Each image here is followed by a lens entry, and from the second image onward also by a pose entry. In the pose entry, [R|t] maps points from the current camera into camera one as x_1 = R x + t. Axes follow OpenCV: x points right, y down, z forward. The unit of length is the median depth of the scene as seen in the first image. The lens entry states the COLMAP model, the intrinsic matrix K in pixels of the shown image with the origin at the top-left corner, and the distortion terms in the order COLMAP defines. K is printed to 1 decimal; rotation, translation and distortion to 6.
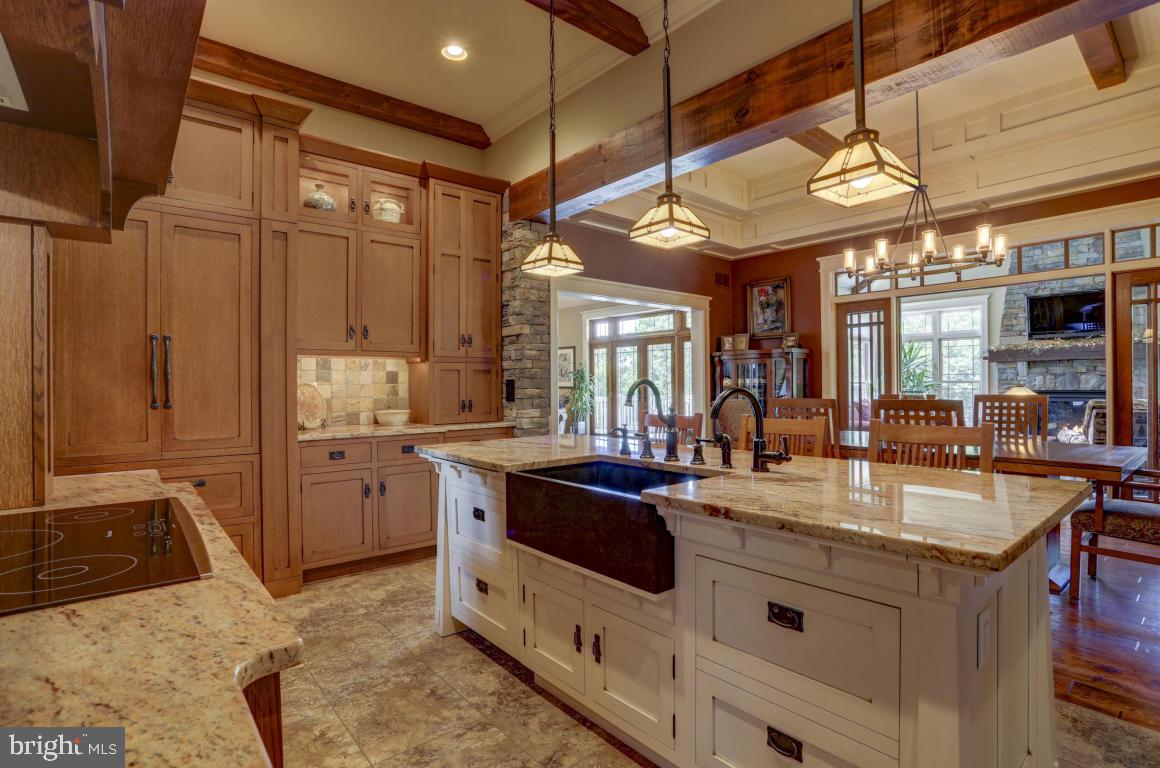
lens RADIAL K [[564.0, 0, 578.7], [0, 564.0, 382.8], [0, 0, 1]] dist [-0.070177, 0.025262]
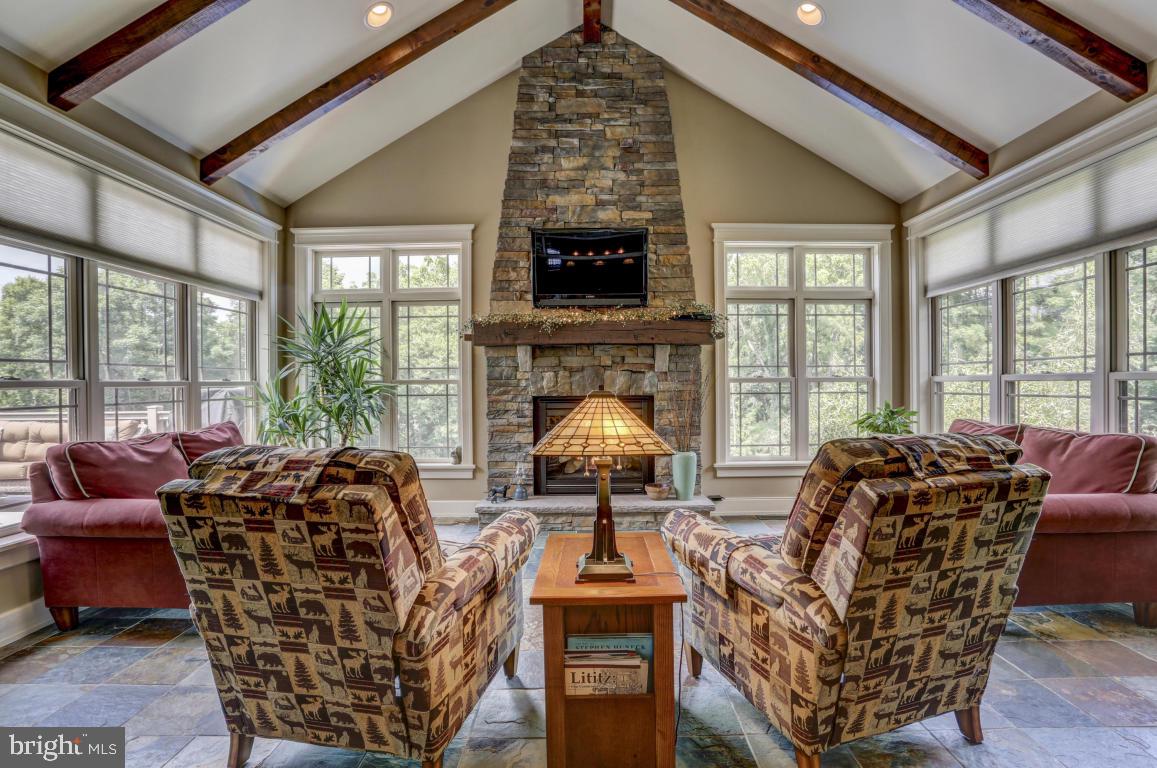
lens RADIAL K [[562.5, 0, 588.7], [0, 562.5, 386.5], [0, 0, 1]] dist [-0.070177, 0.025262]
pose [[0.646626, -0.001576, 0.762806, 0.411308], [0.000404, 0.999998, 0.001724, 0.002002], [-0.762807, -0.000807, 0.646625, 0.567102]]
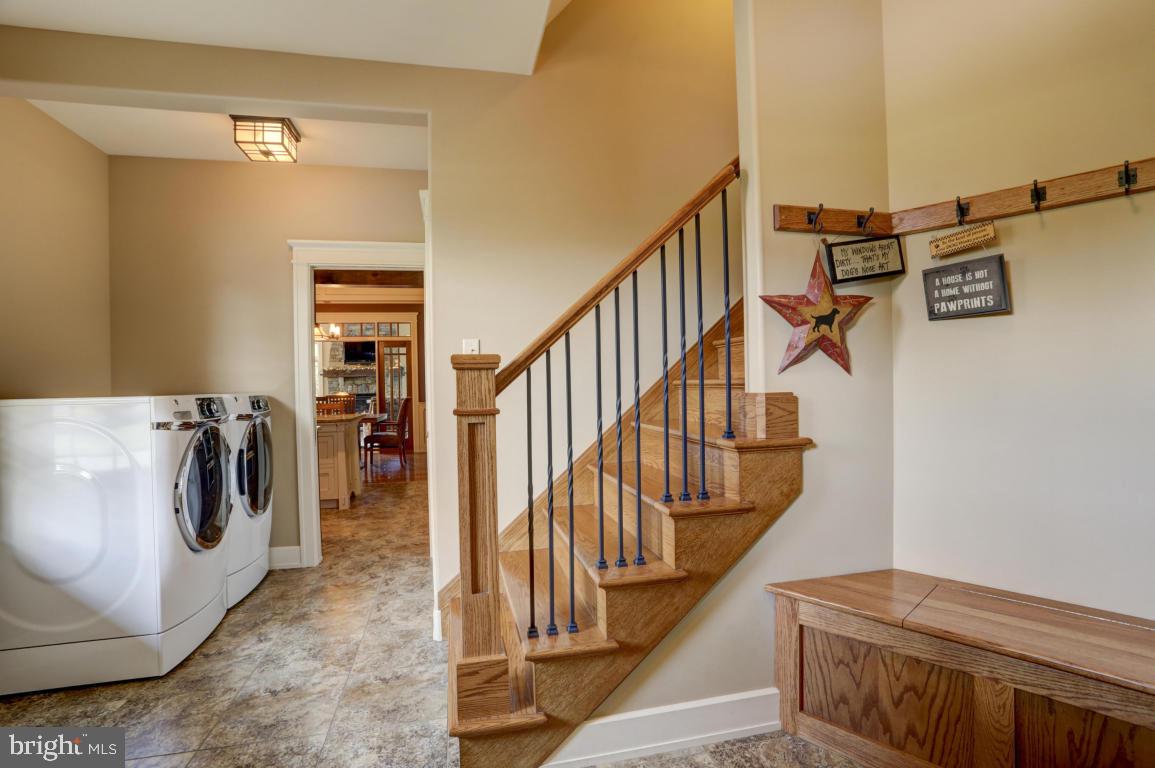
lens RADIAL K [[561.6, 0, 577.1], [0, 561.6, 386.2], [0, 0, 1]] dist [-0.070177, 0.025262]
pose [[0.454854, -0.006585, 0.890542, -0.377871], [0.015271, 0.999883, -0.000406, 0.000992], [-0.890435, 0.013784, 0.454901, -0.426447]]
